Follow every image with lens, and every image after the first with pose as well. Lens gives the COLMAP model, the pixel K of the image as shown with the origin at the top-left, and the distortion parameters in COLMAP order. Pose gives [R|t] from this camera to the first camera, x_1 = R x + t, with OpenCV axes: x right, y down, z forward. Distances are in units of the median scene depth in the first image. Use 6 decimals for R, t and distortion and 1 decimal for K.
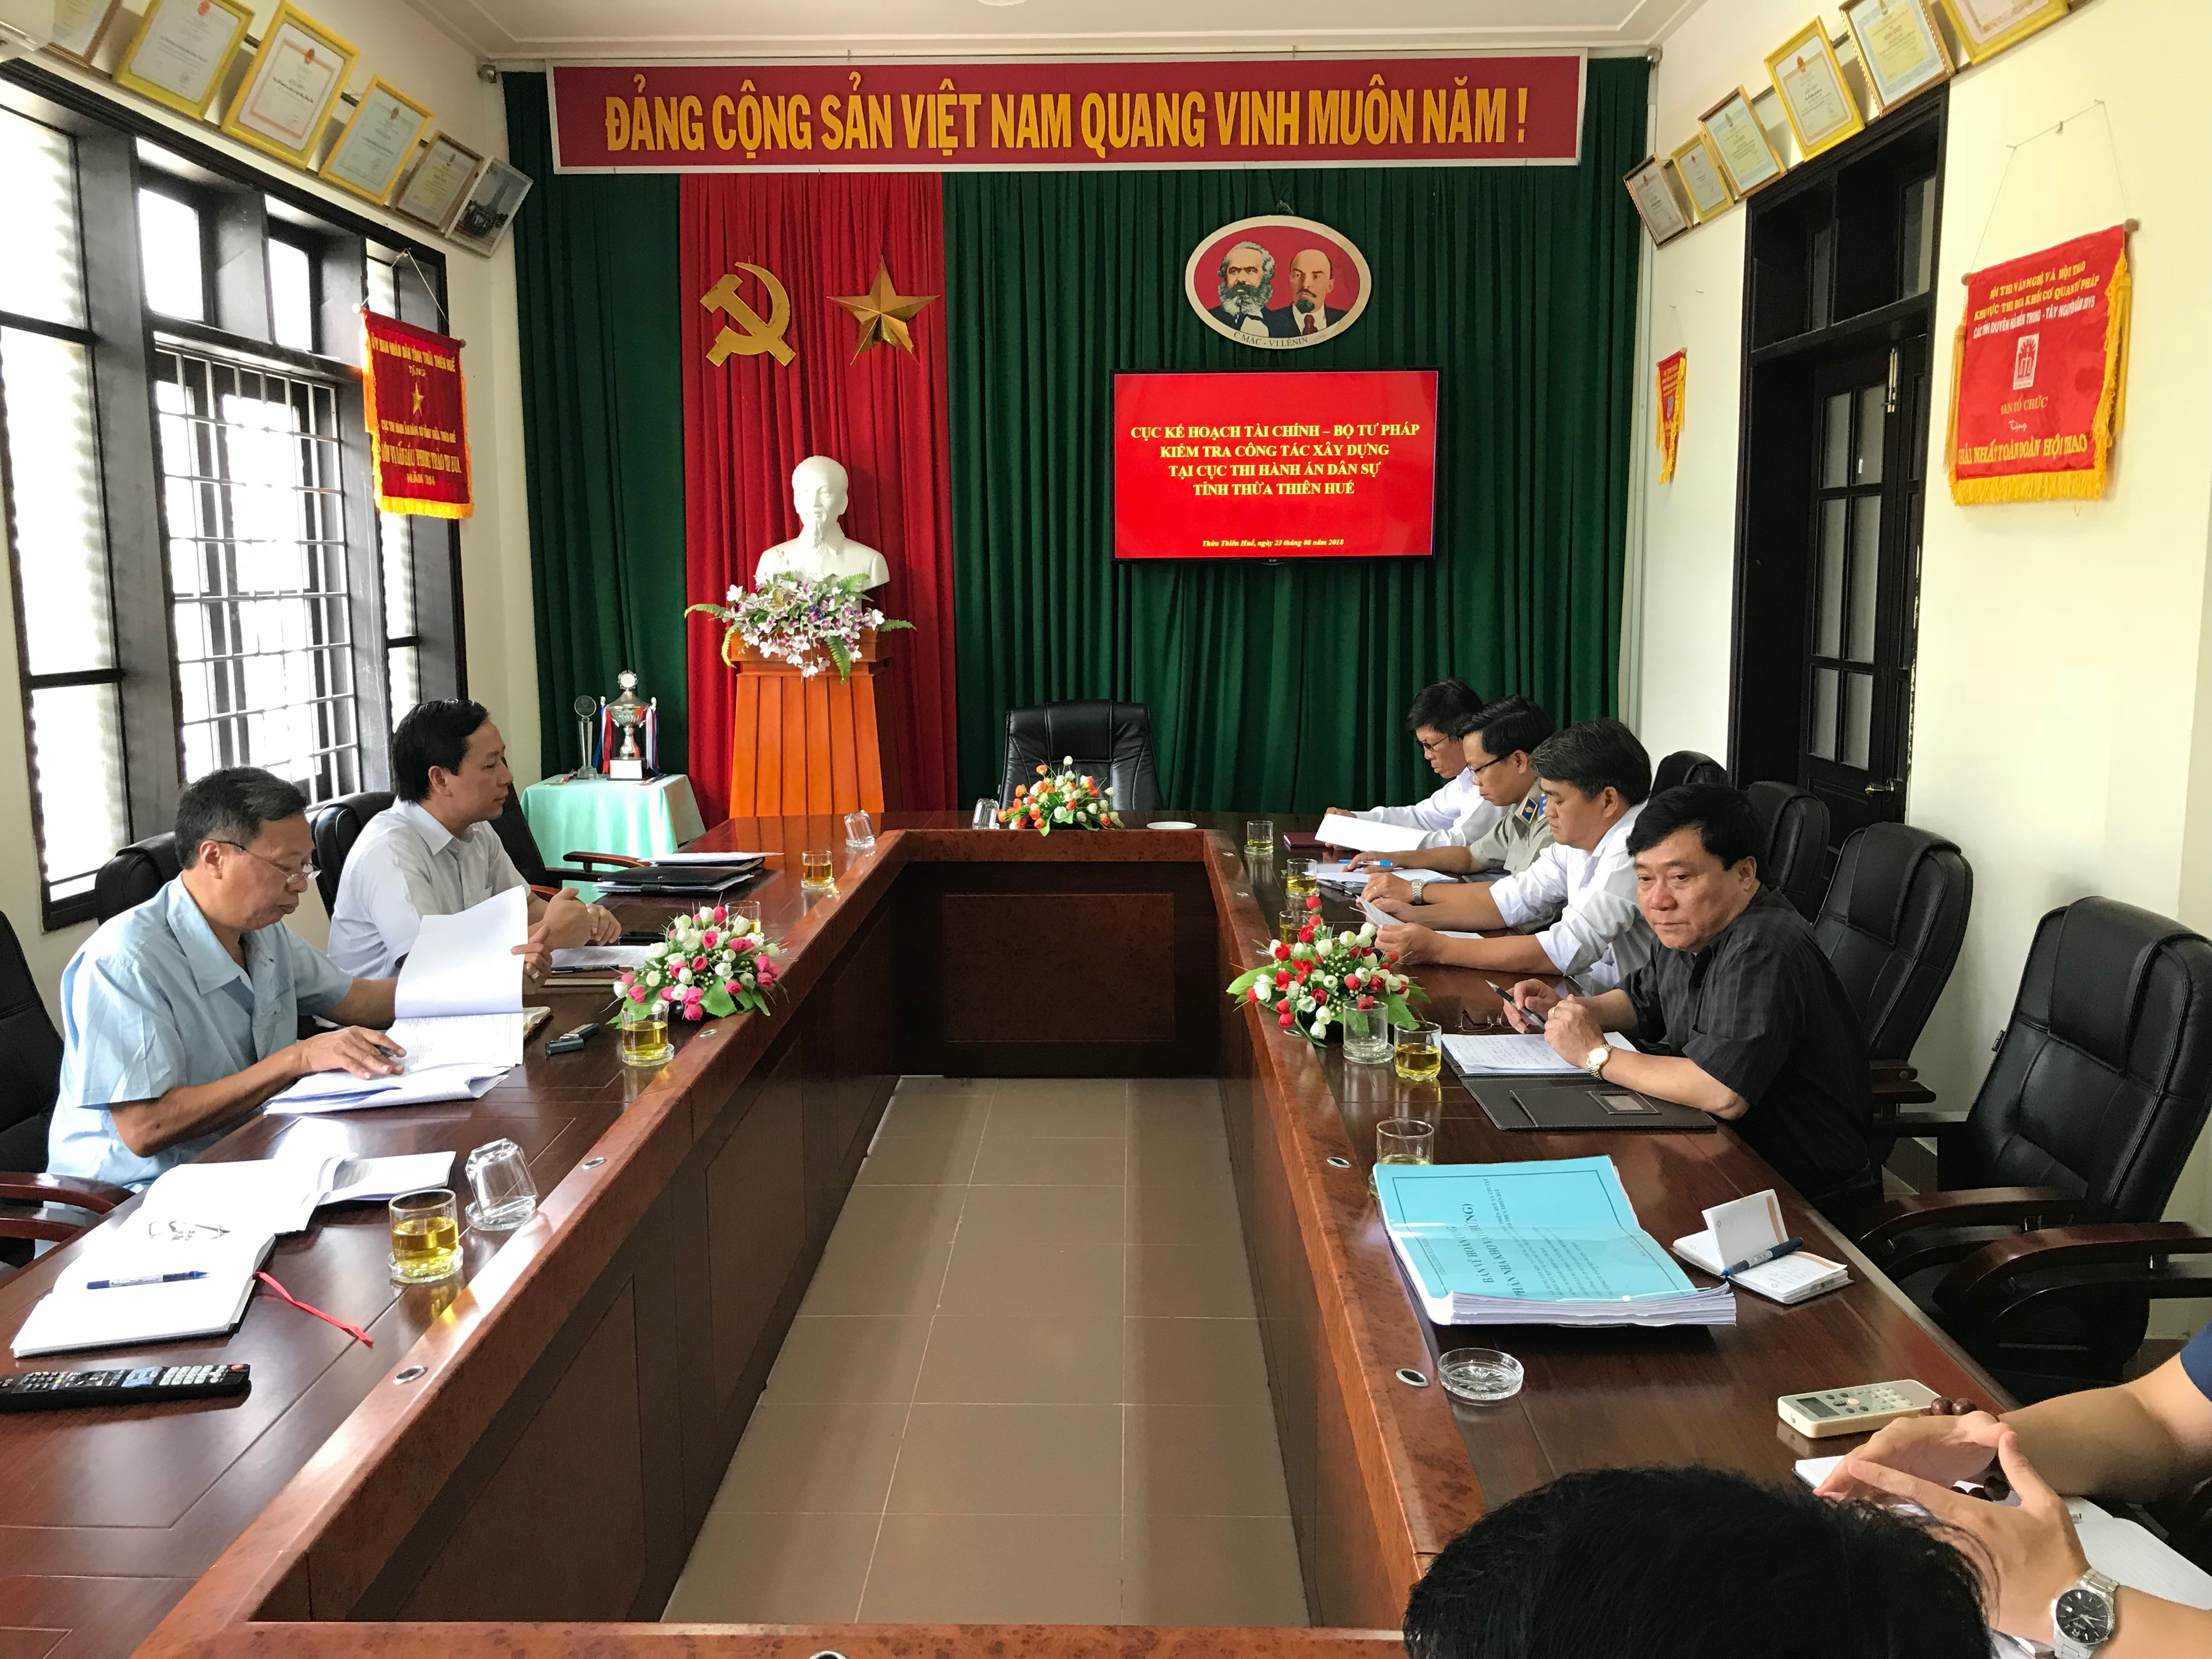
lens RADIAL K [[1815.3, 0, 1114.3], [0, 1815.3, 834.0], [0, 0, 1]] dist [0.011091, -0.021490]
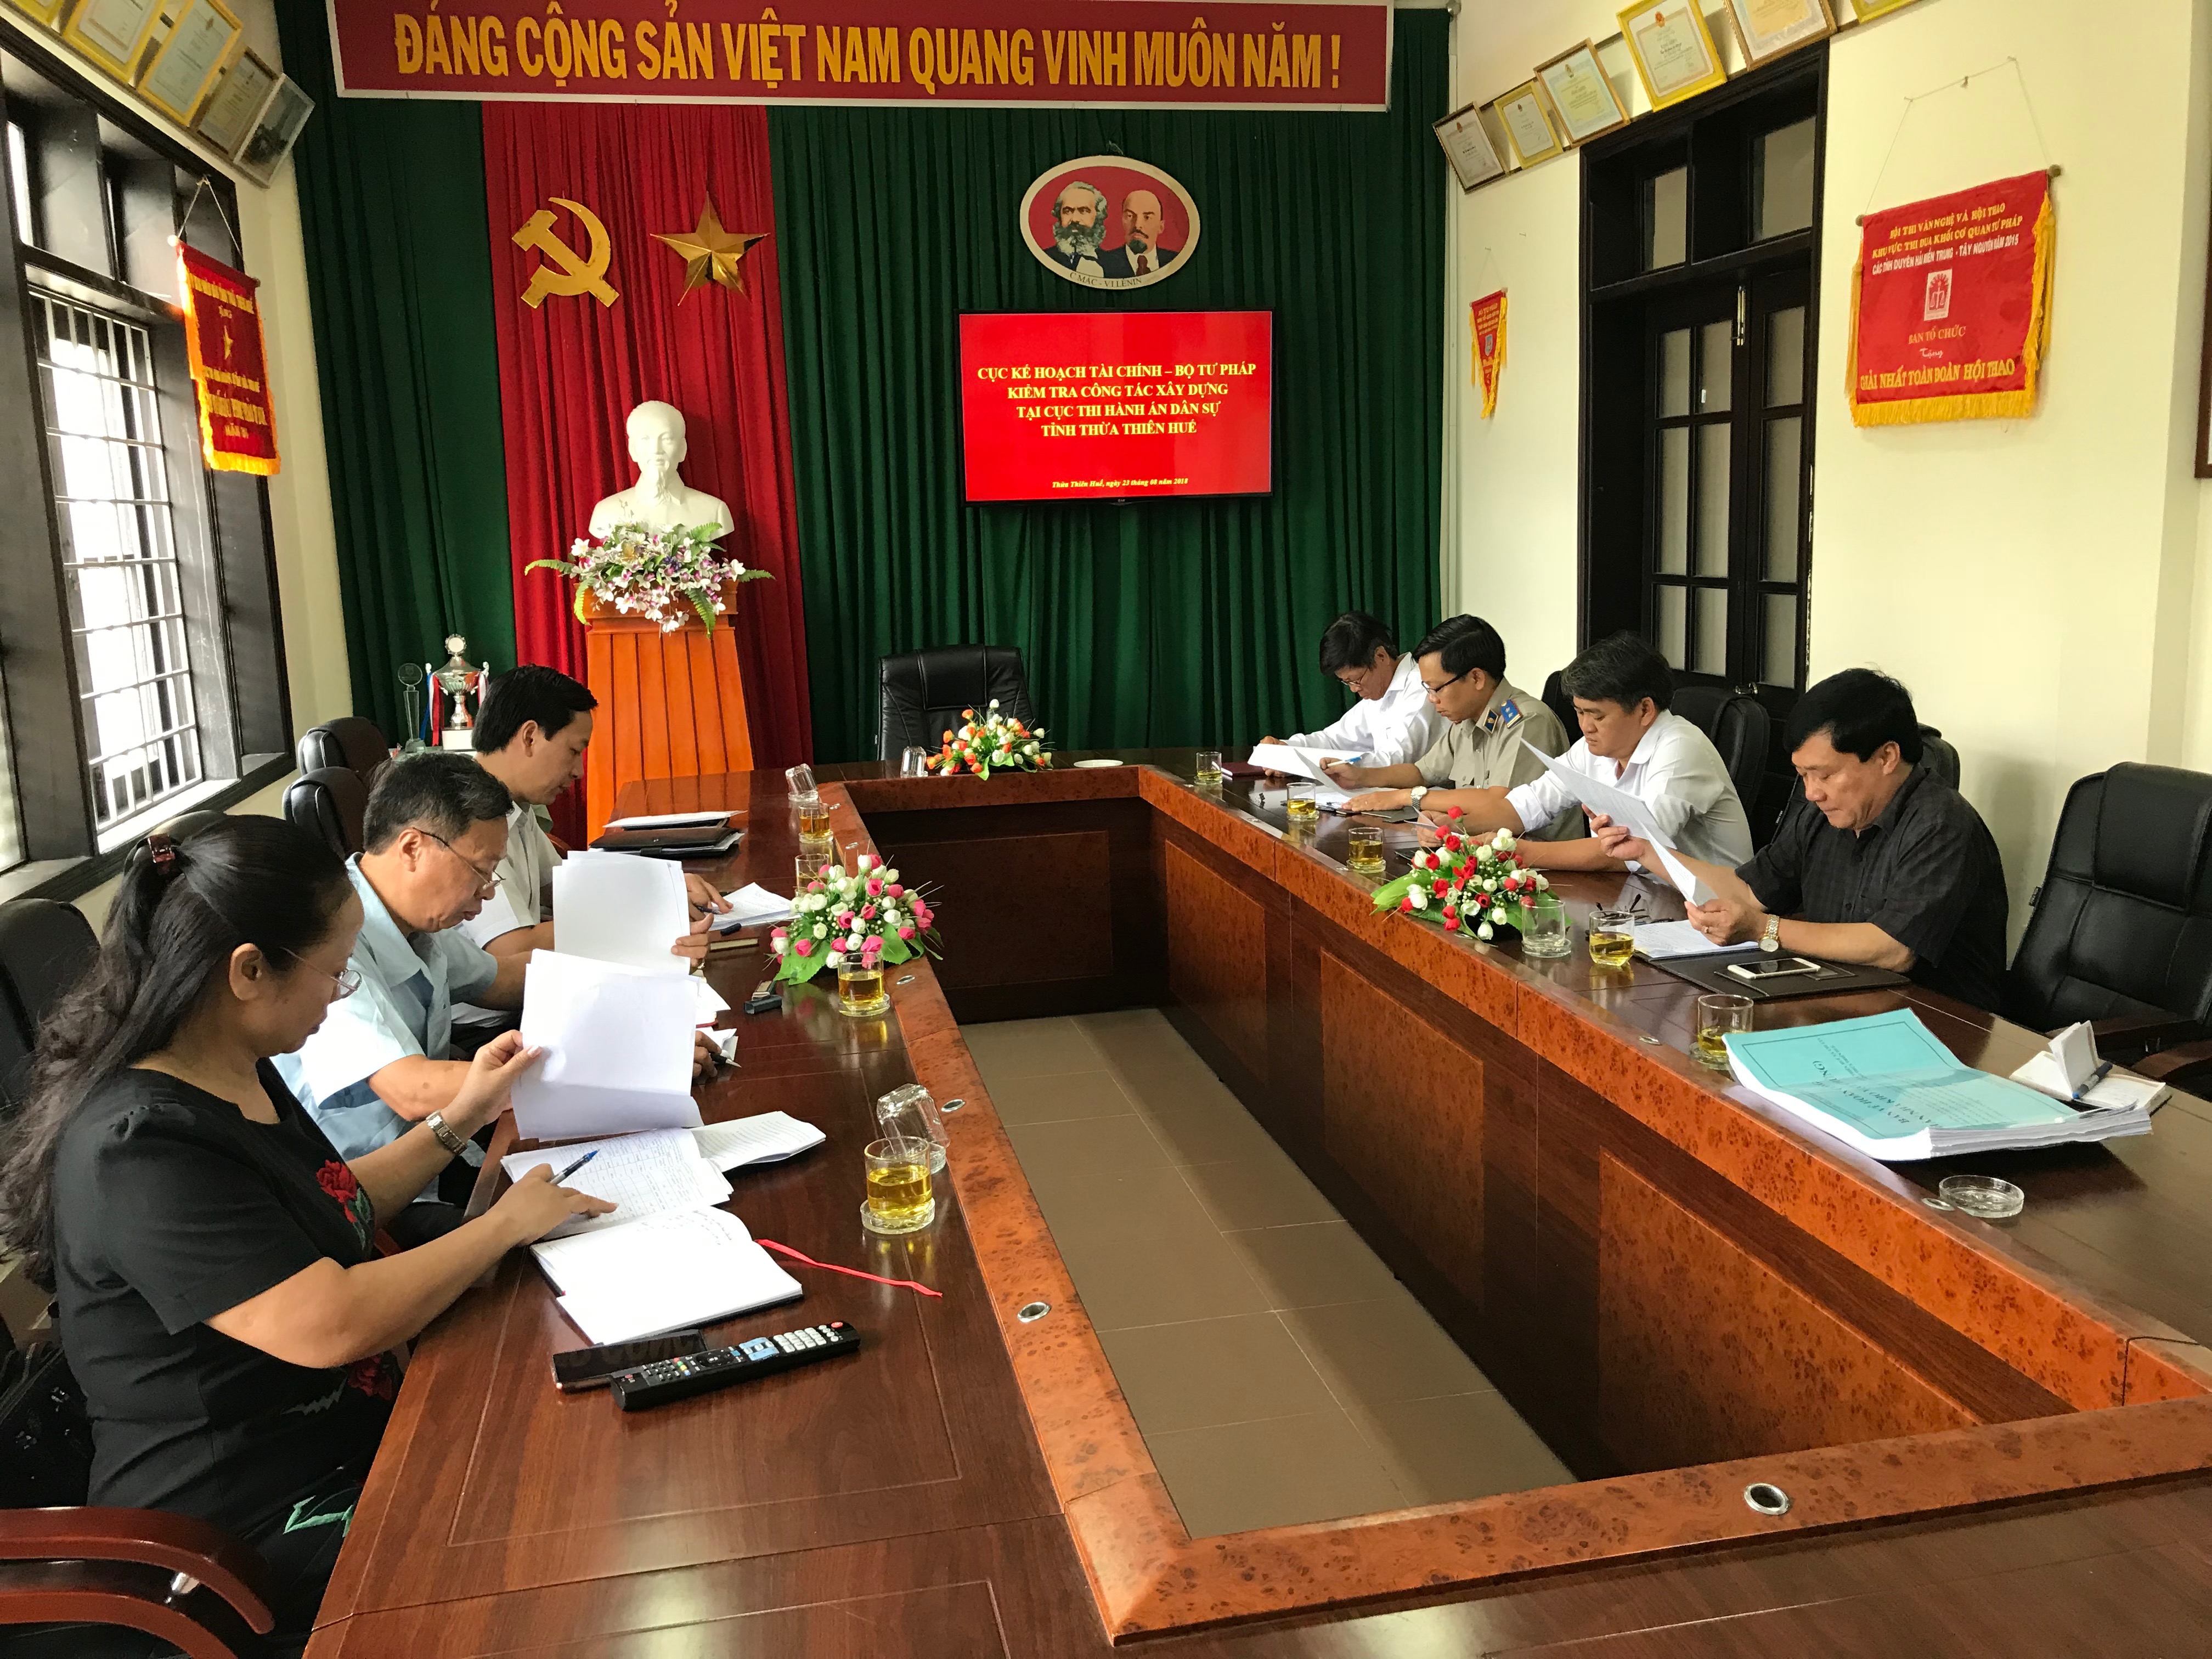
lens RADIAL K [[1815.3, 0, 1117.5], [0, 1815.3, 831.3], [0, 0, 1]] dist [0.011091, -0.021490]
pose [[0.975403, -0.062375, 0.211422, -0.145494], [0.057345, 0.997908, 0.029844, 0.003189], [-0.212841, -0.016986, 0.976939, 0.009567]]
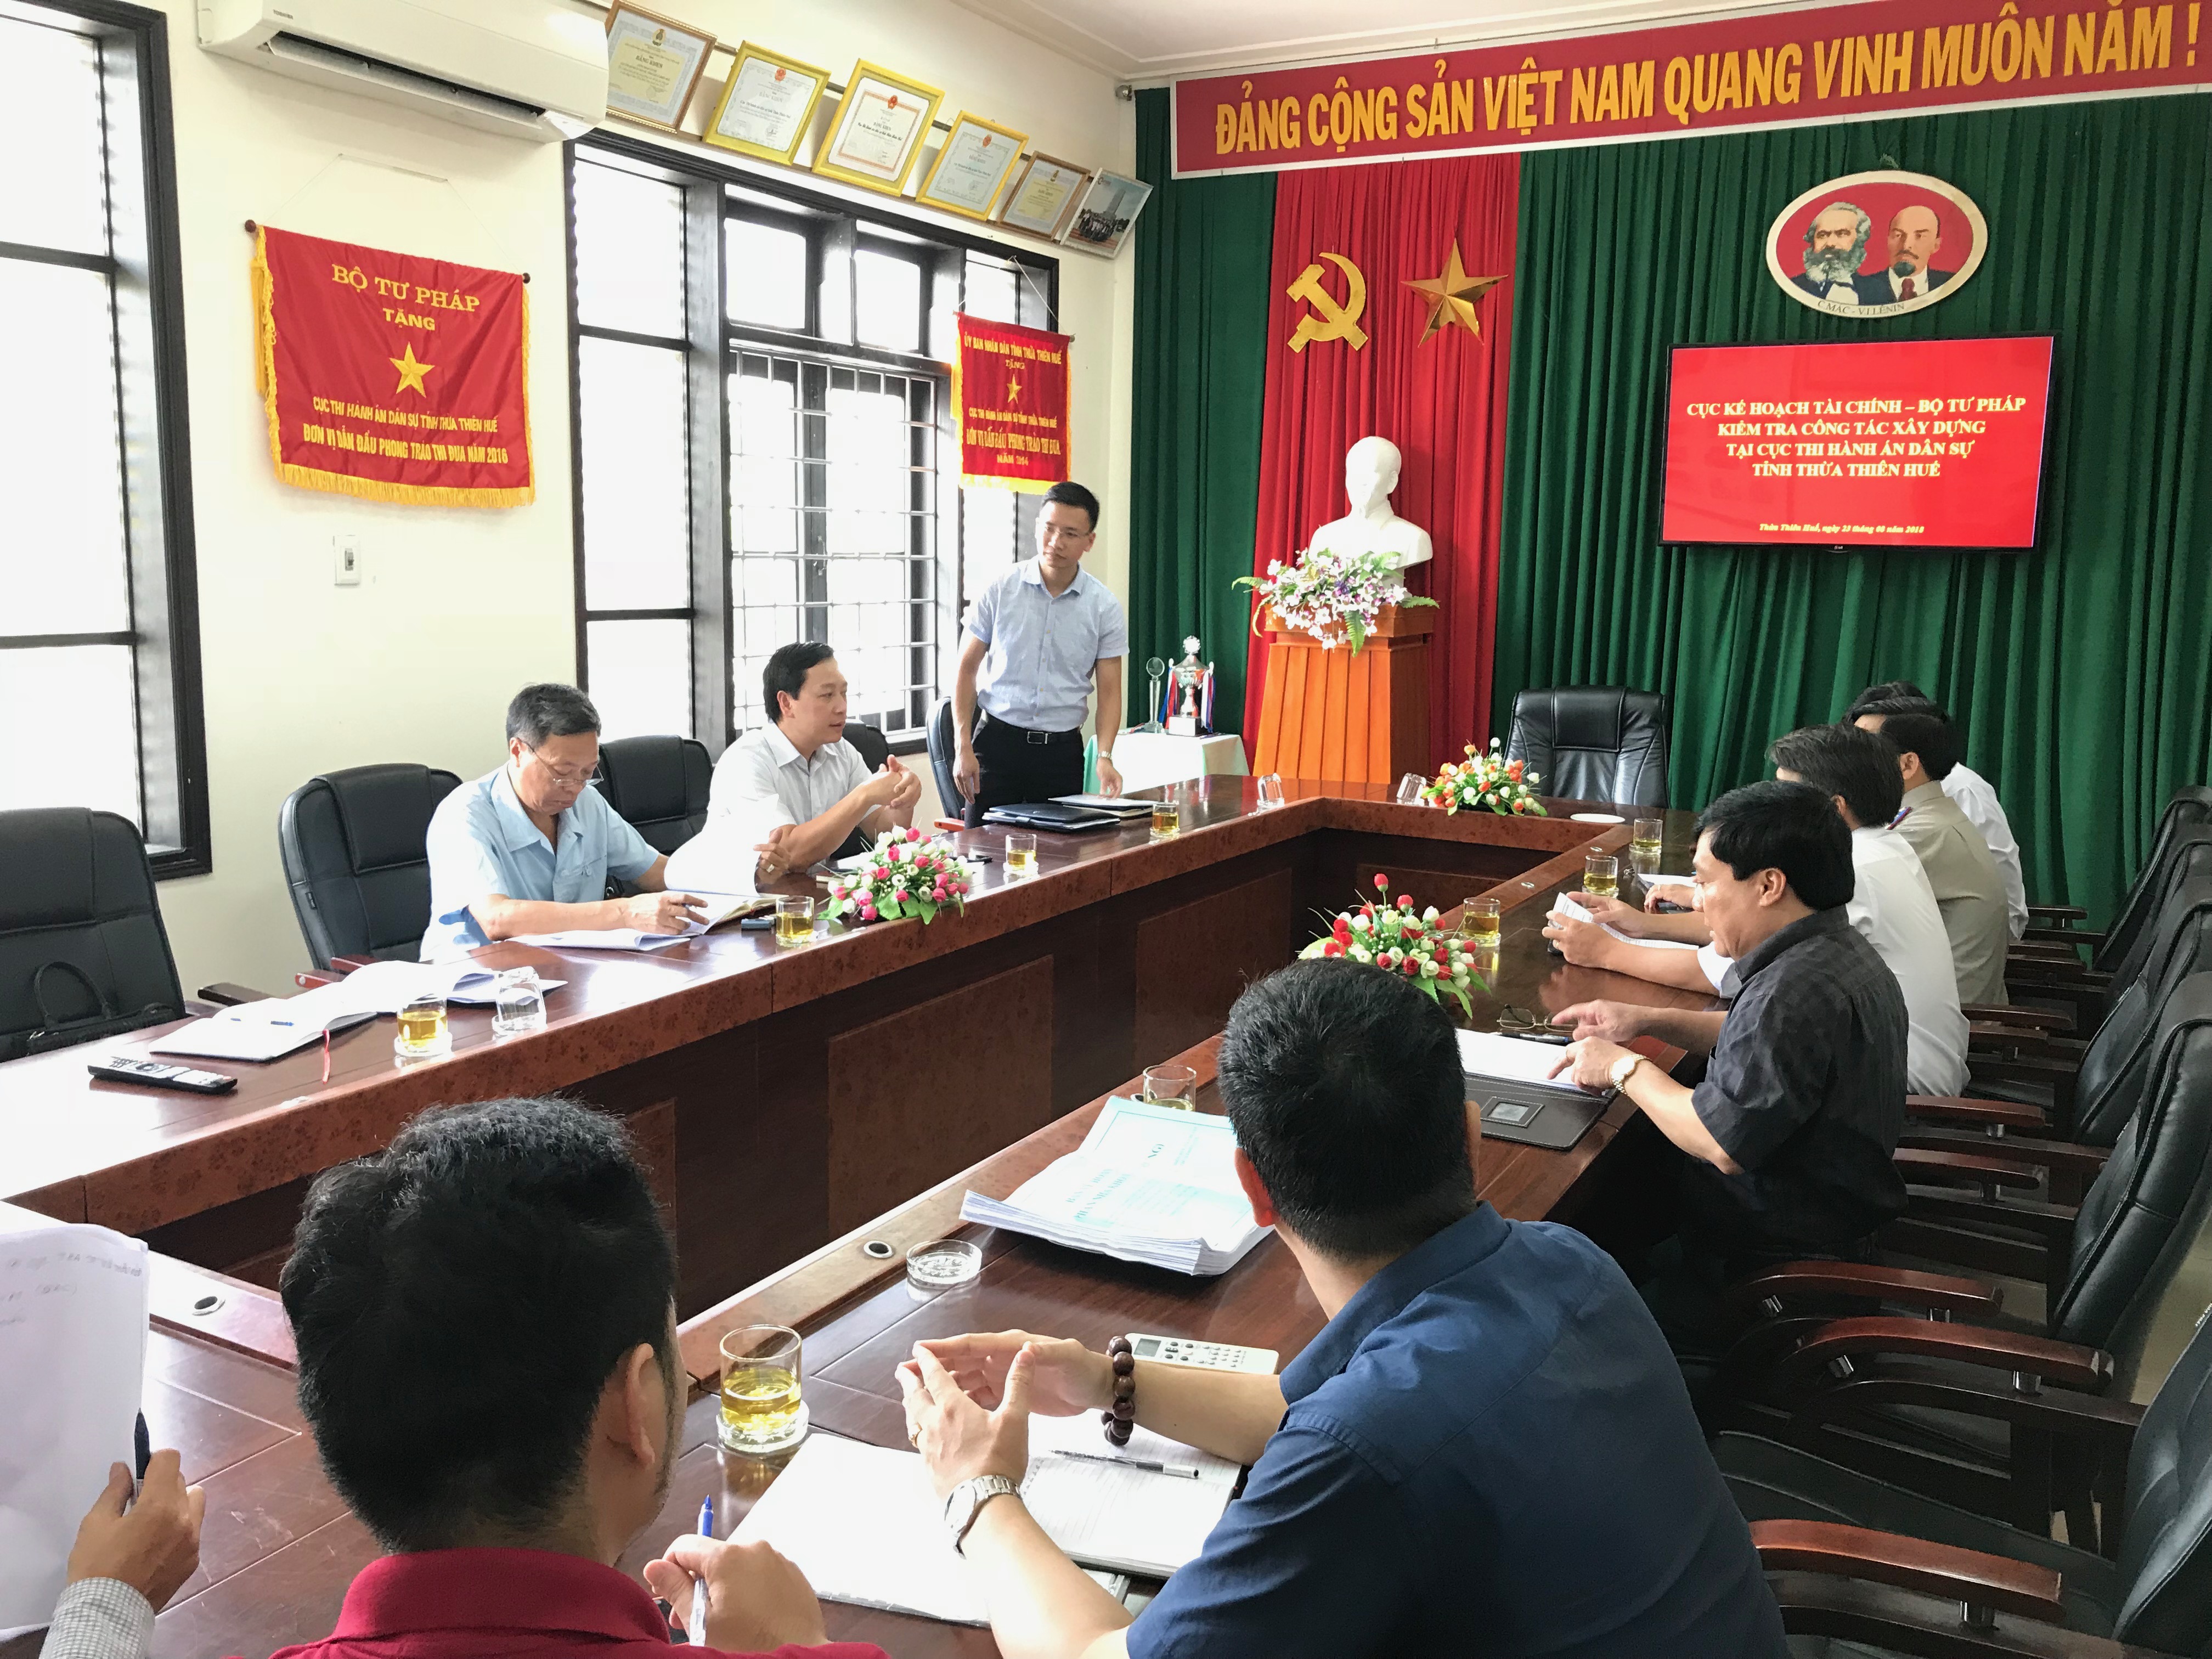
lens RADIAL K [[1815.3, 0, 1094.8], [0, 1815.3, 833.3], [0, 0, 1]] dist [0.011091, -0.021490]
pose [[0.877437, 0.098650, -0.469438, 0.212213], [-0.094231, 0.995004, 0.032965, -0.002615], [0.470345, 0.015311, 0.882350, 0.015694]]
